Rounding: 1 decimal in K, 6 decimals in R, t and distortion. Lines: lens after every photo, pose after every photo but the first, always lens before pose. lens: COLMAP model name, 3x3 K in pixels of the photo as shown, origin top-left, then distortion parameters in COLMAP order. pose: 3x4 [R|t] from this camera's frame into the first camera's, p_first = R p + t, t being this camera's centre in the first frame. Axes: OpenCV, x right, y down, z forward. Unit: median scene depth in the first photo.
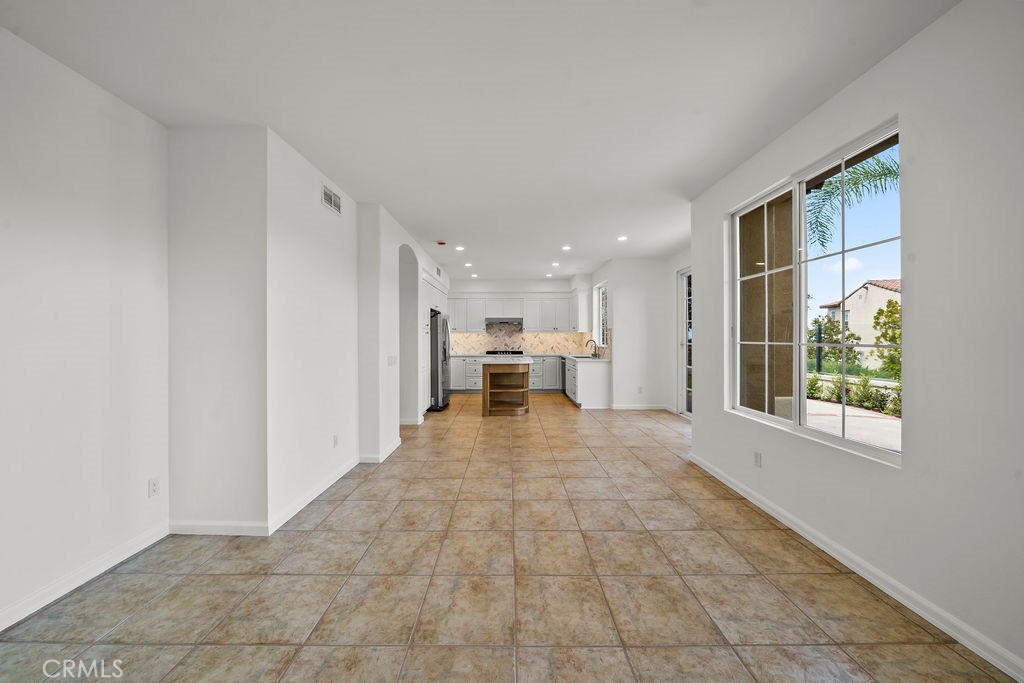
lens RADIAL K [[357.1, 0, 510.8], [0, 357.1, 340.0], [0, 0, 1]] dist [-0.001029, -0.000065]
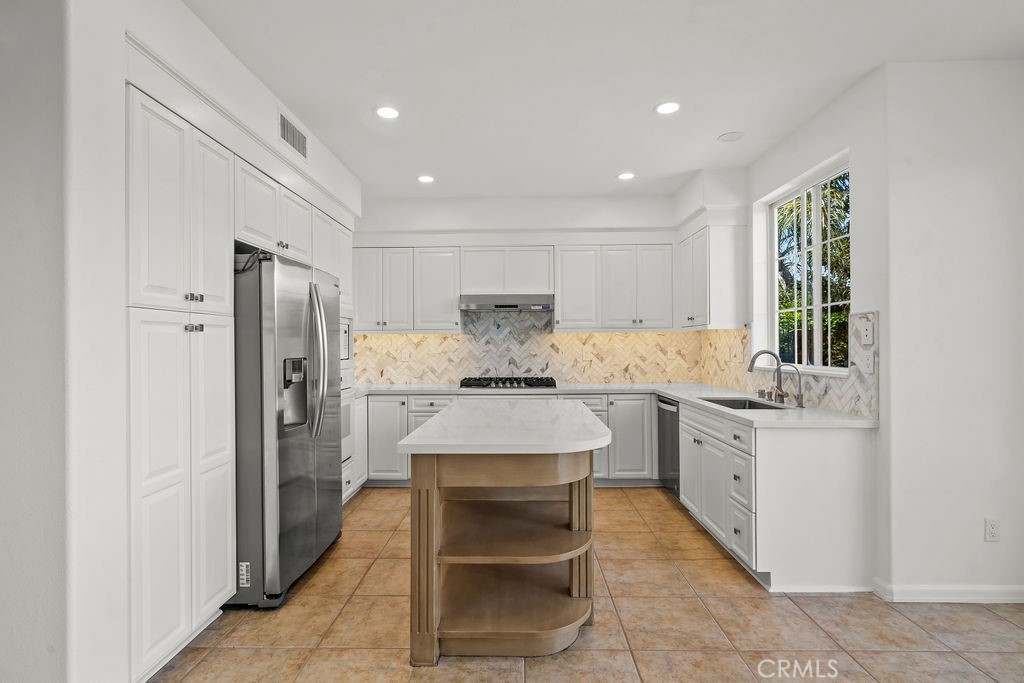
lens RADIAL K [[498.6, 0, 513.0], [0, 498.6, 346.5], [0, 0, 1]] dist [0.010988, -0.000092]
pose [[0.999787, -0.001744, -0.020578, -0.000825], [0.001776, 0.999997, 0.001544, -0.005378], [0.020576, -0.001580, 0.999787, 0.460641]]
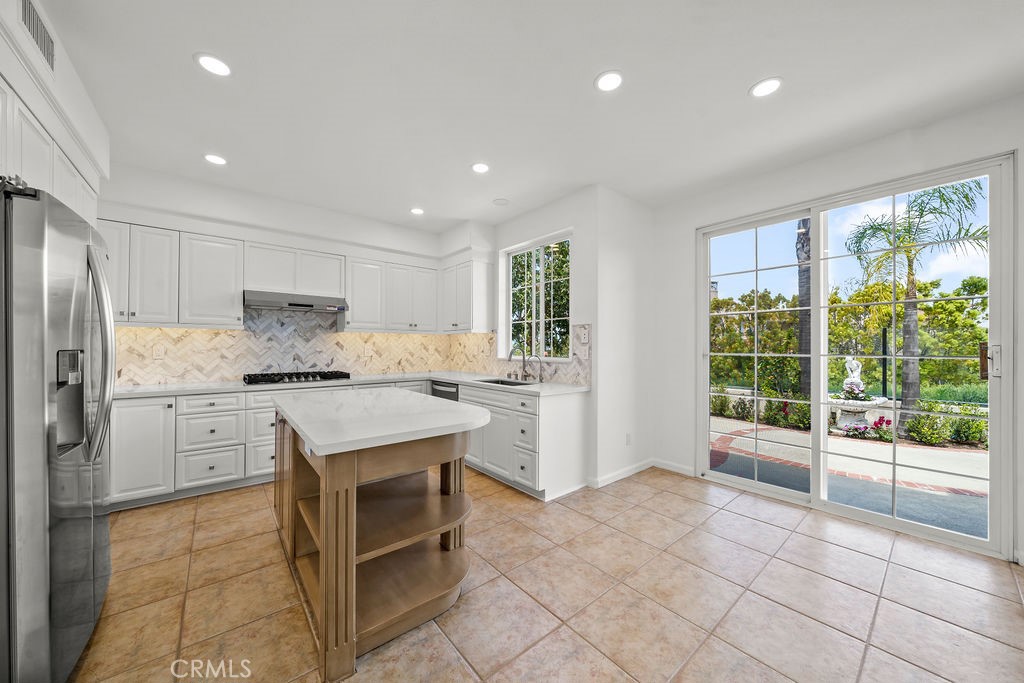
lens RADIAL K [[357.1, 0, 507.8], [0, 357.1, 347.9], [0, 0, 1]] dist [-0.001029, -0.000065]
pose [[0.777239, 0.004646, 0.629188, -0.094026], [-0.004565, 0.999988, -0.001745, 0.000792], [-0.629189, -0.001516, 0.777251, 0.532583]]
